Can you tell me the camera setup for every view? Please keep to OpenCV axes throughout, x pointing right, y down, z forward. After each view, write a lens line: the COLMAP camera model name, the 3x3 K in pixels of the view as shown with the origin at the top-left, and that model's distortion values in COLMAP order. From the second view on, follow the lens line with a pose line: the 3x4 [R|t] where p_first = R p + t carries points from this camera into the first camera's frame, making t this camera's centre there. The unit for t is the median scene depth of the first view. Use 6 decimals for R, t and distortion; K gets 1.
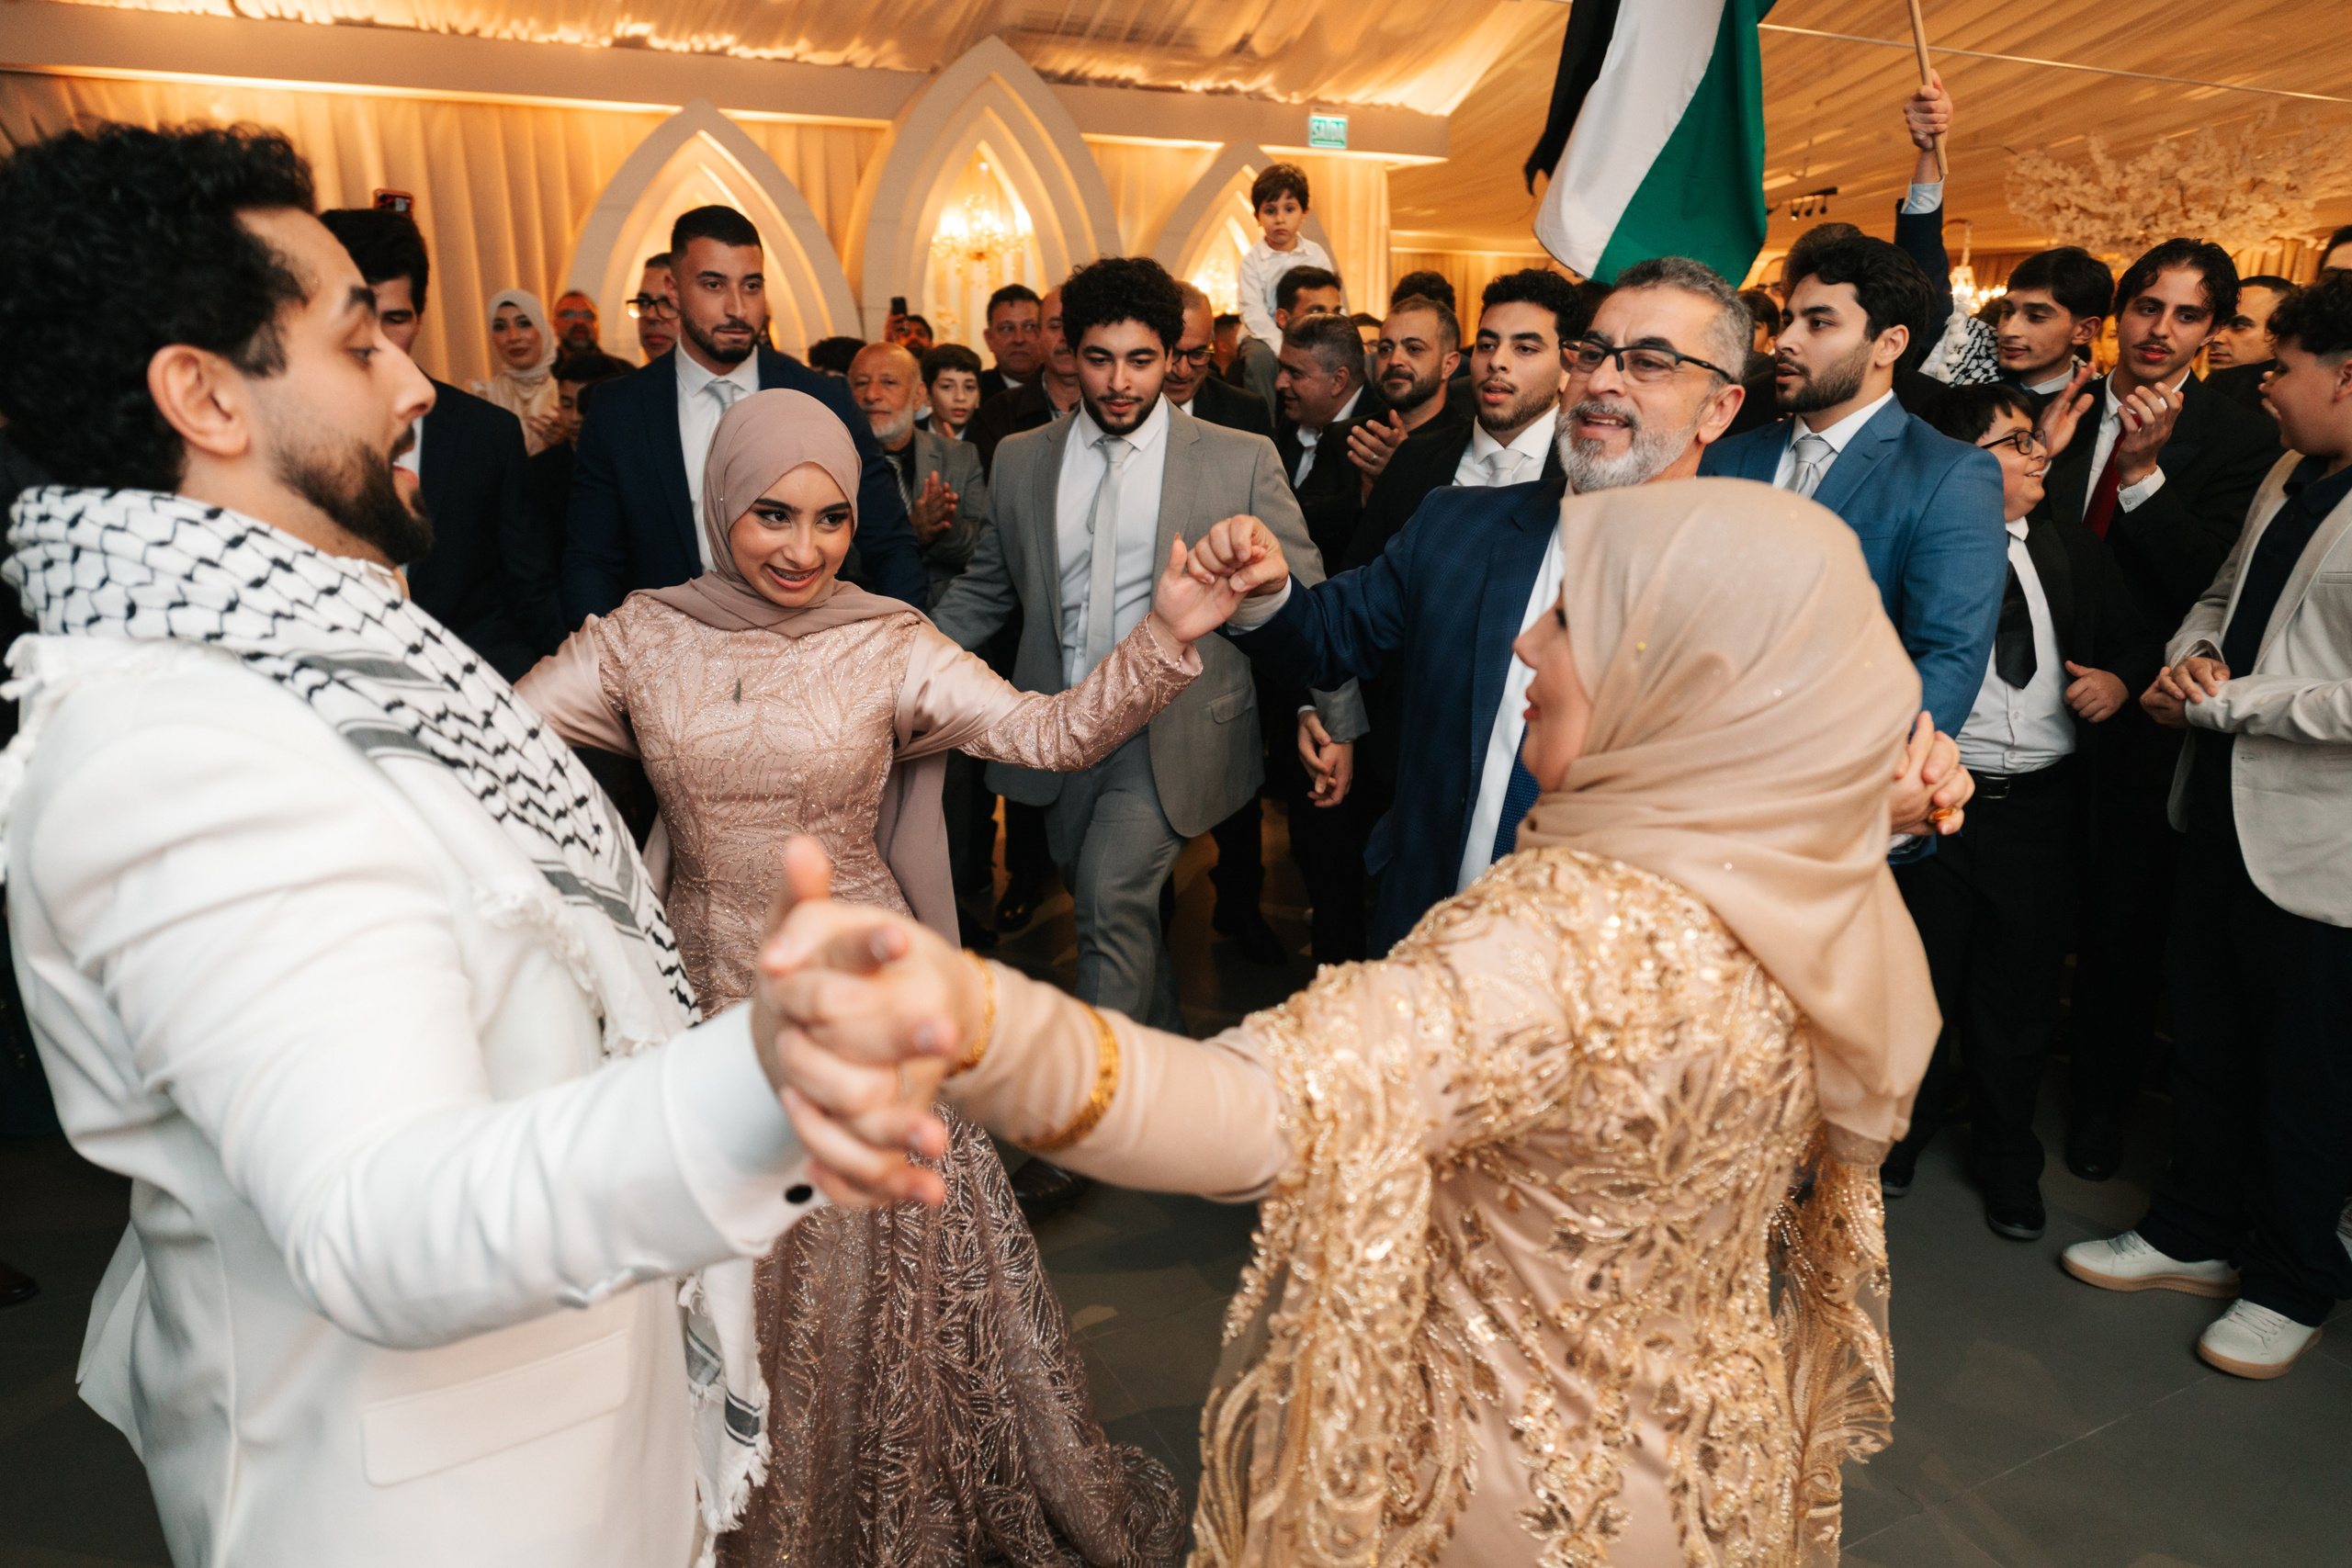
lens RADIAL K [[1586.7, 0, 1181.1], [0, 1586.7, 763.1], [0, 0, 1]] dist [-0.005546, 0.004370]
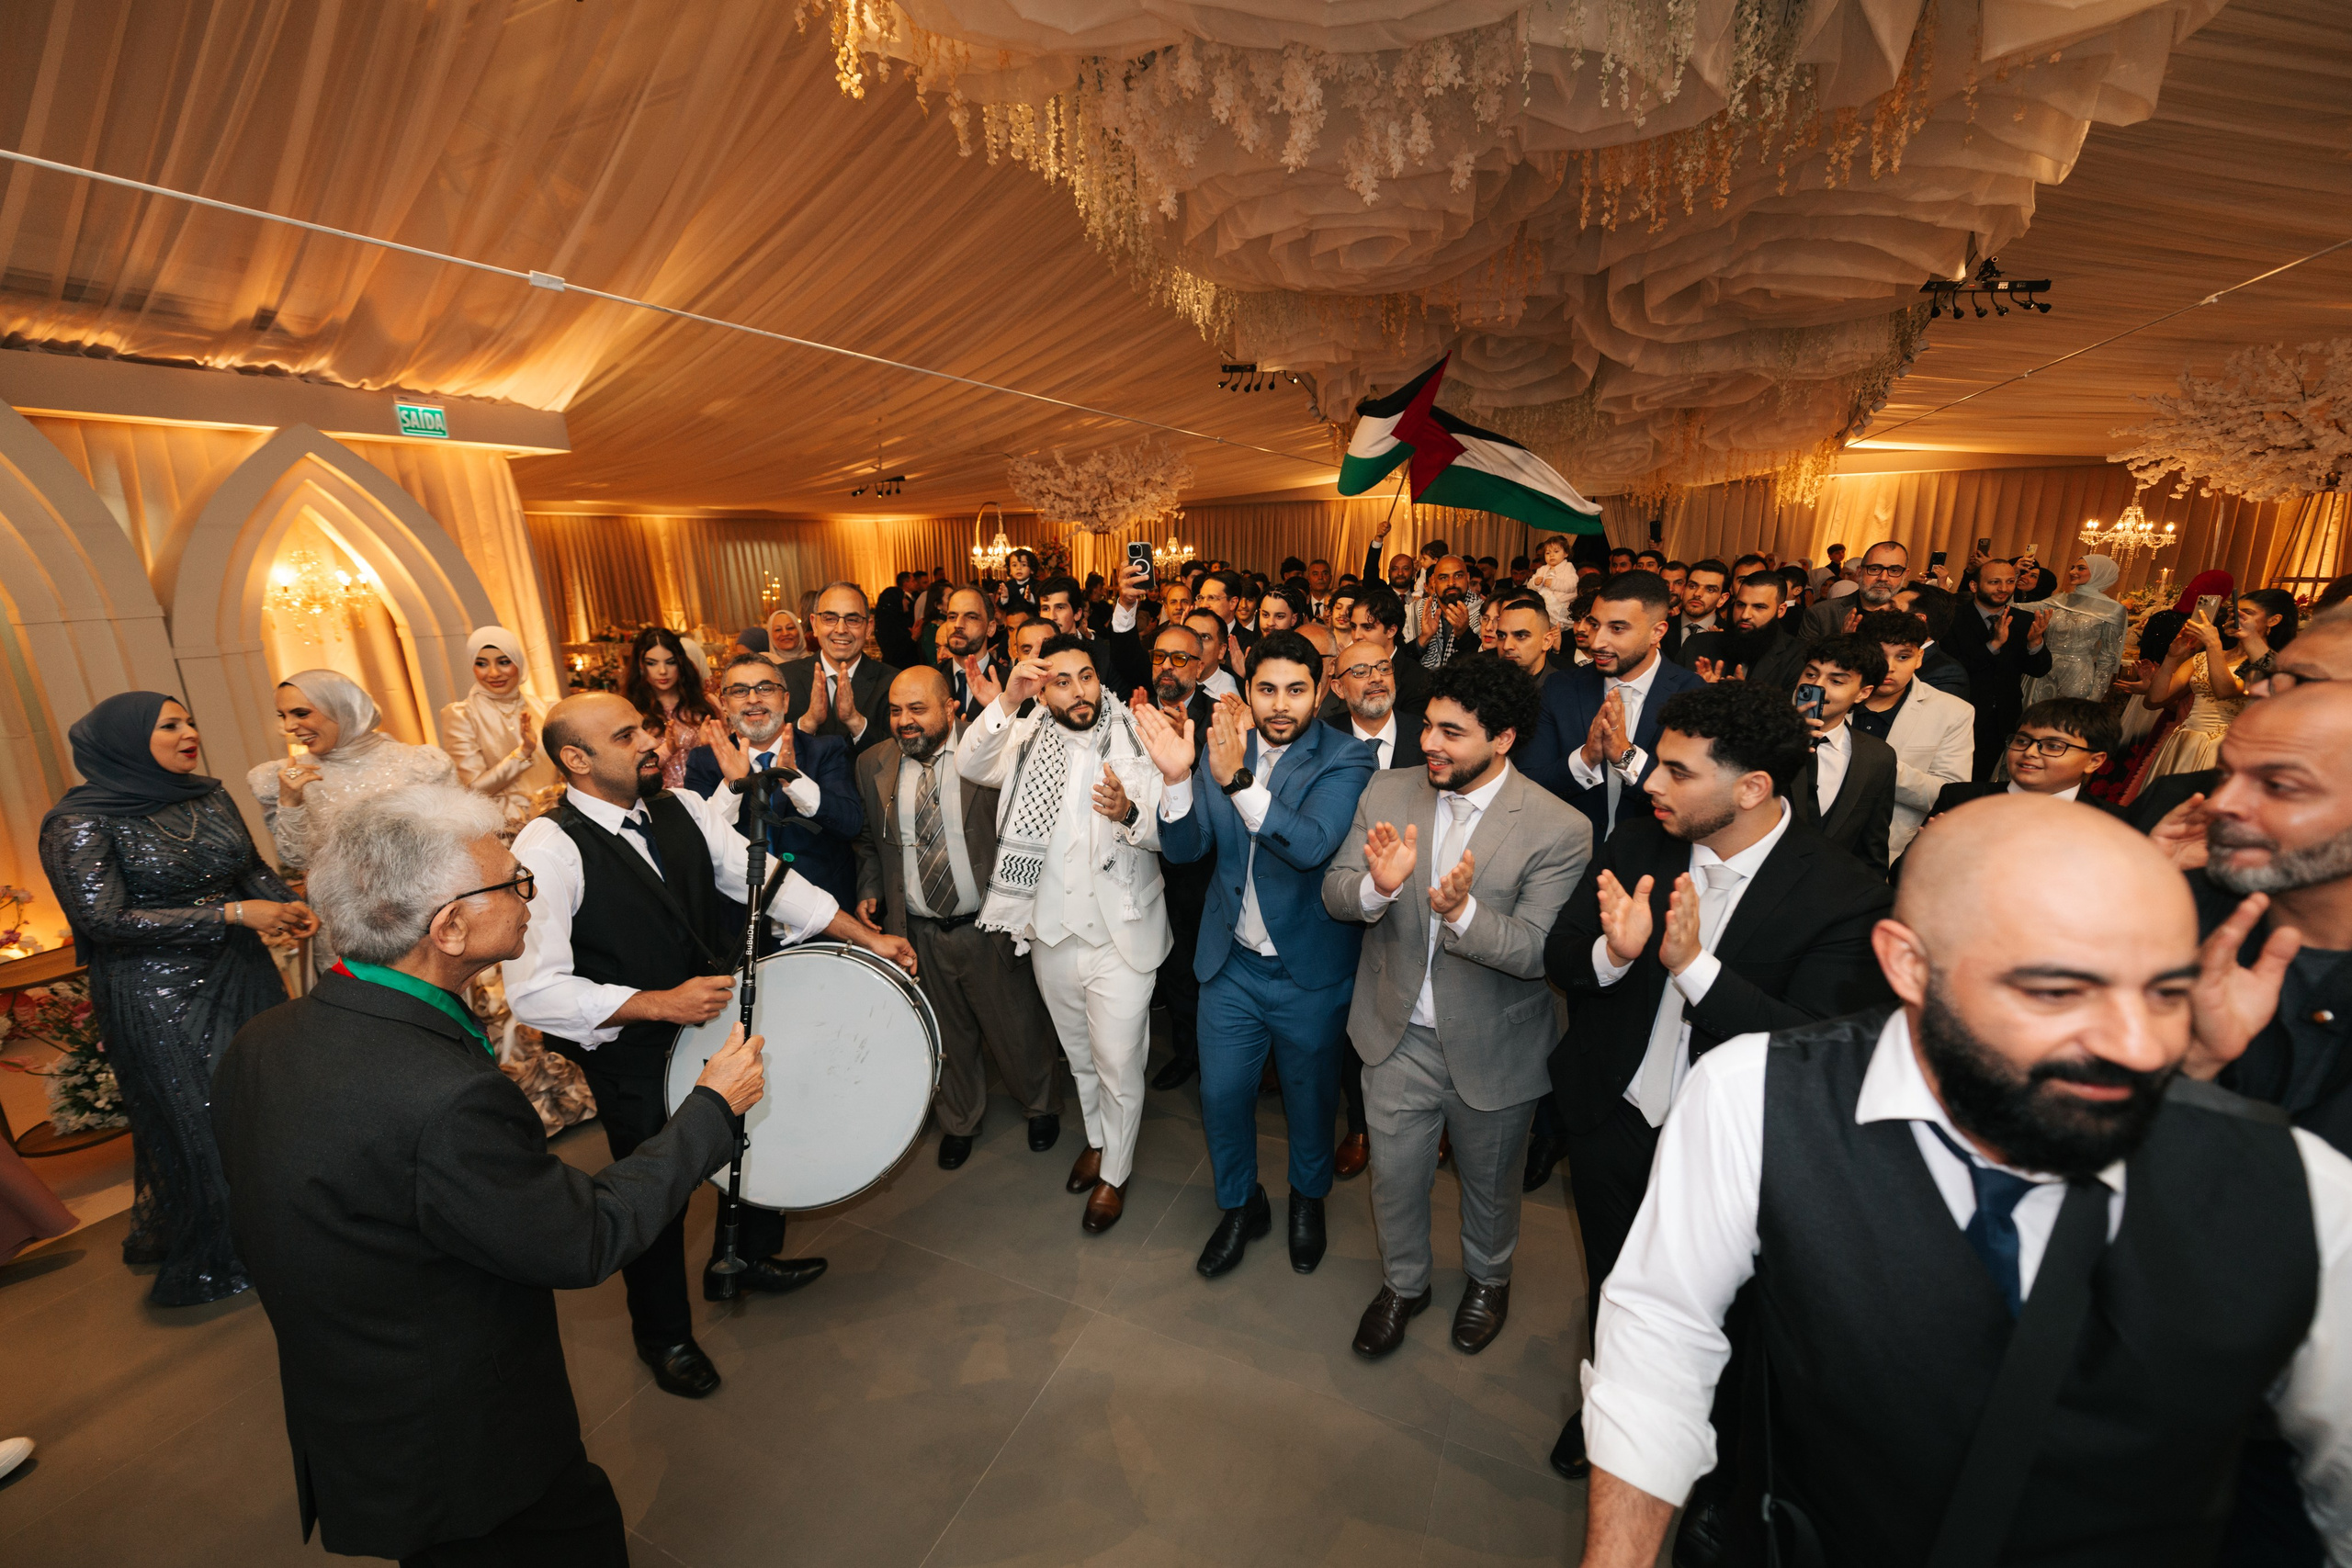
lens RADIAL K [[927.8, 0, 1181.7], [0, 927.8, 792.8], [0, 0, 1]] dist [0.000277, -0.001076]
pose [[0.789613, -0.178628, 0.587029, 0.086151], [0.182804, 0.981728, 0.052843, -0.107102], [-0.585742, 0.065586, 0.807840, 0.252429]]
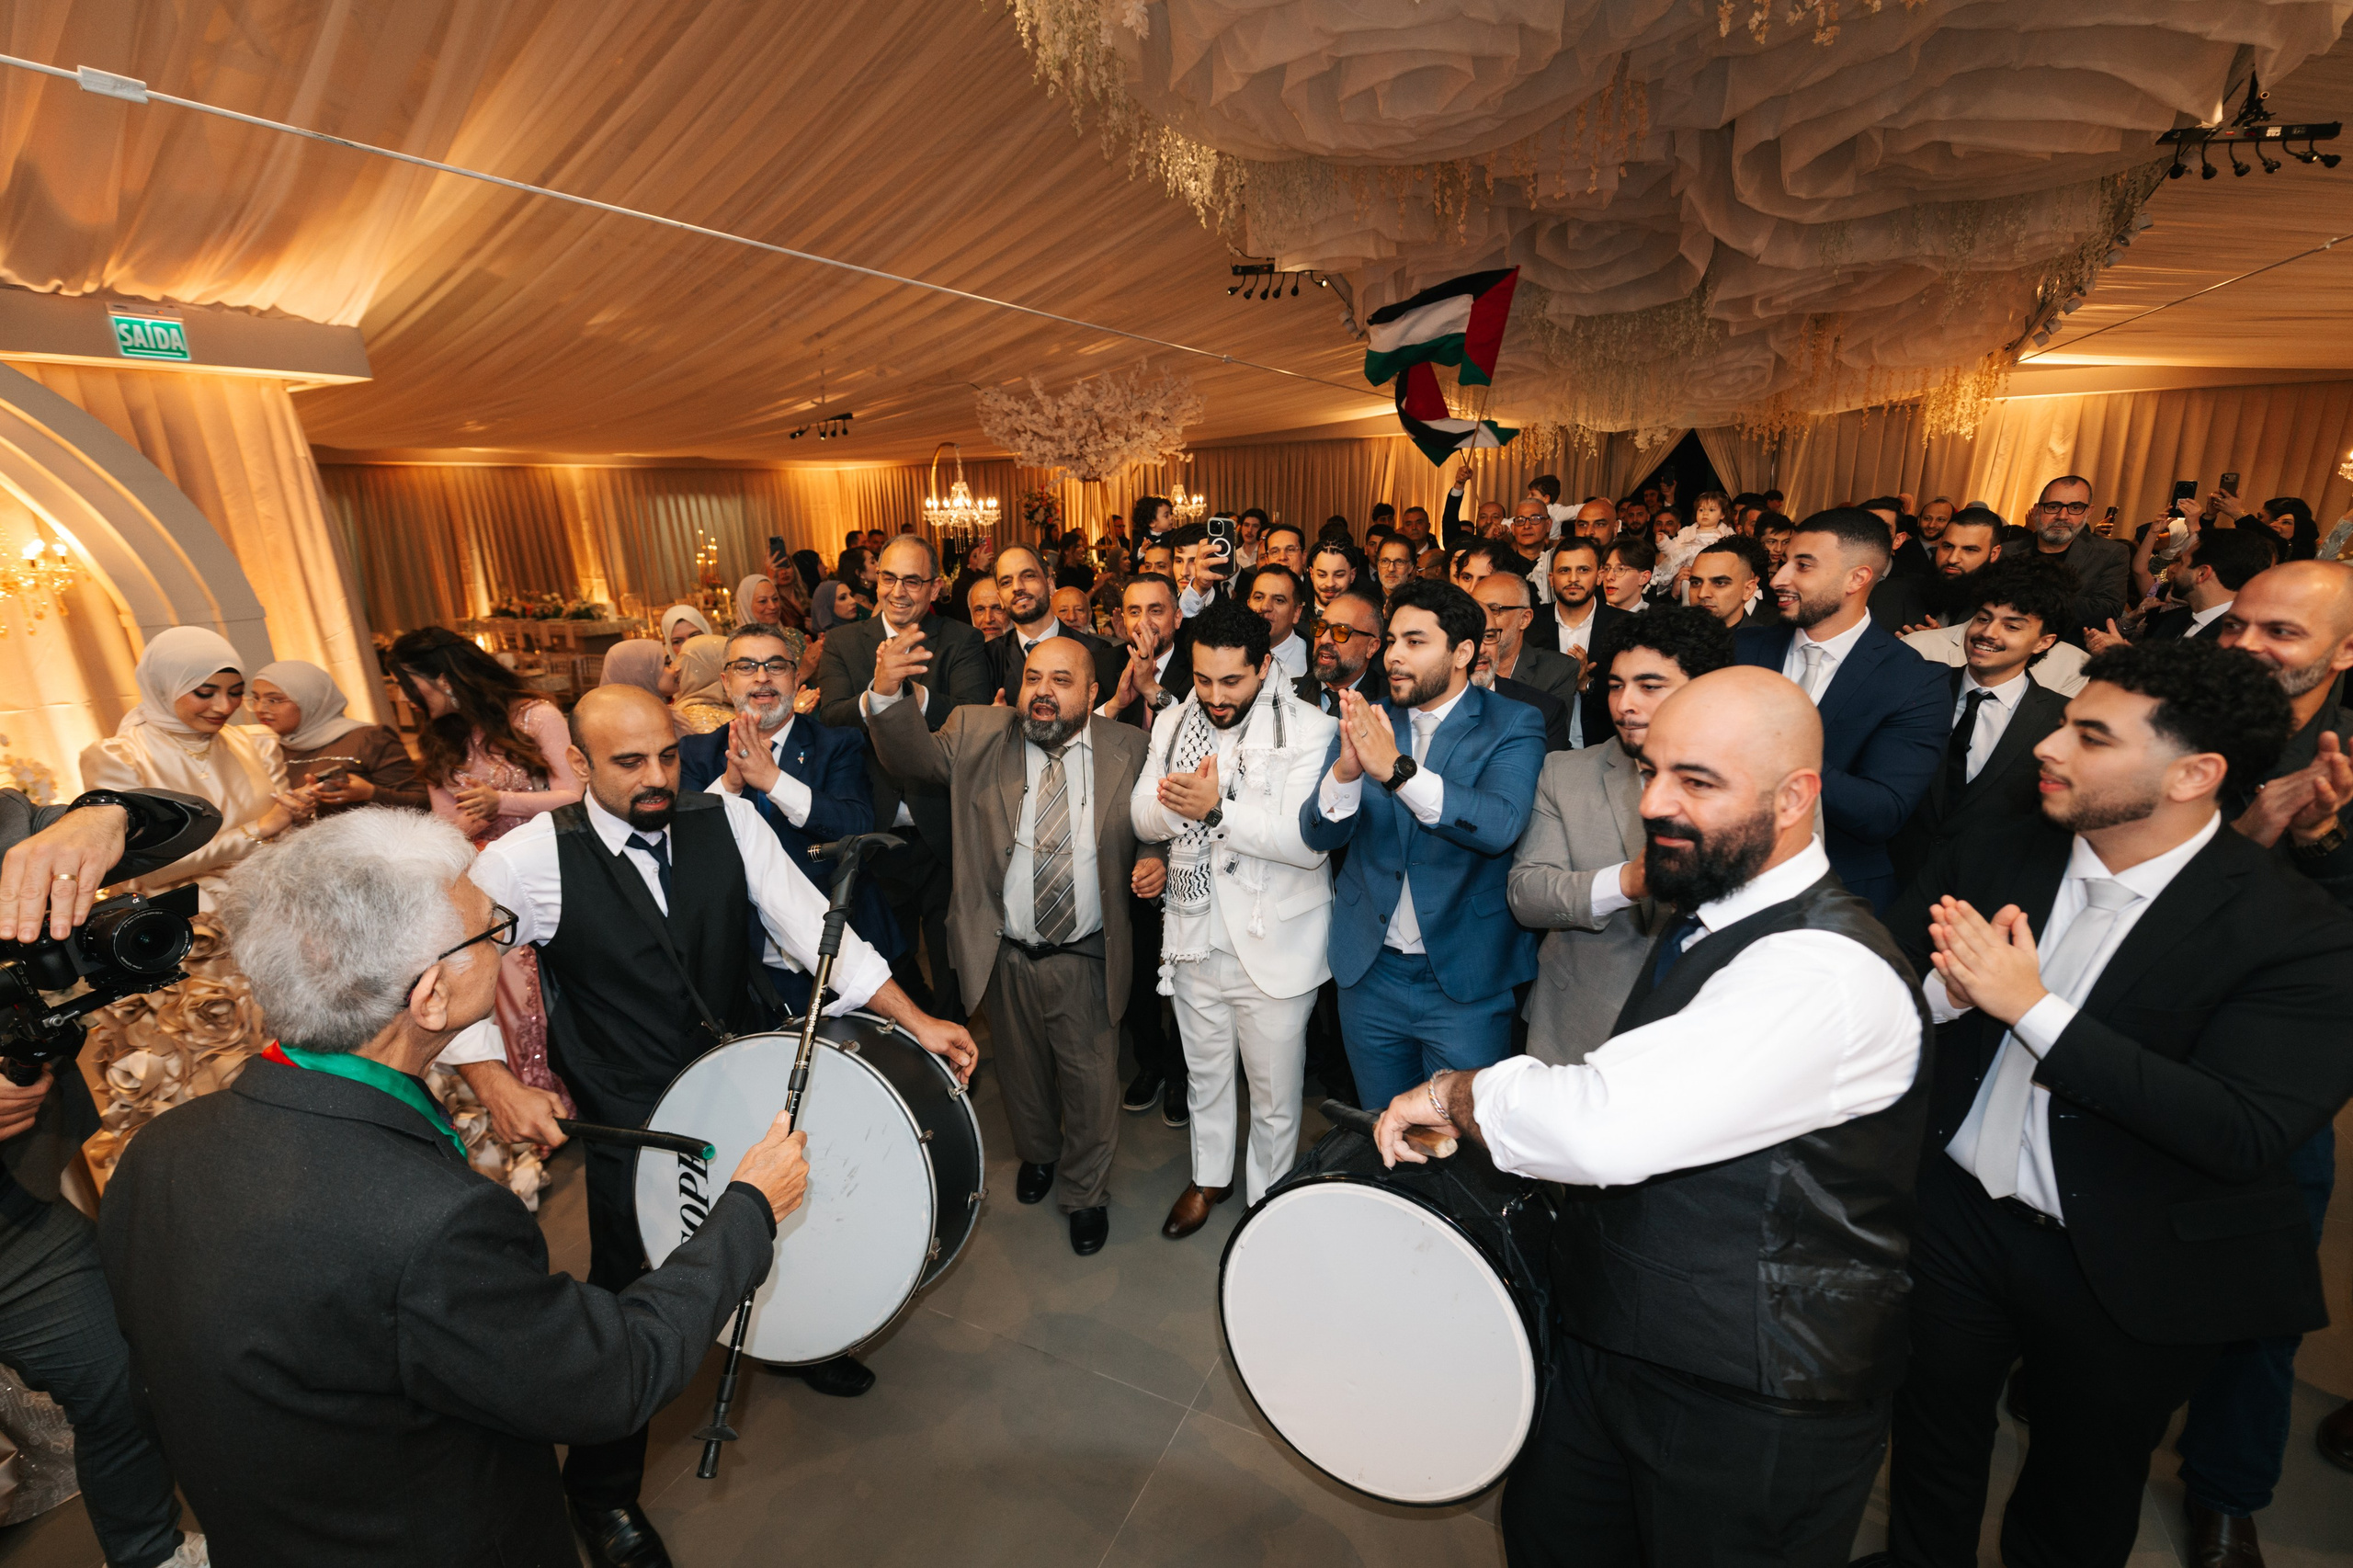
lens RADIAL K [[1035.7, 0, 1185.1], [0, 1035.7, 792.1], [0, 0, 1]] dist [-0.000586, -0.001039]
pose [[0.801856, -0.192685, 0.565597, 0.169424], [0.188123, 0.979850, 0.067106, -0.124074], [-0.567131, 0.052593, 0.821947, 0.322520]]
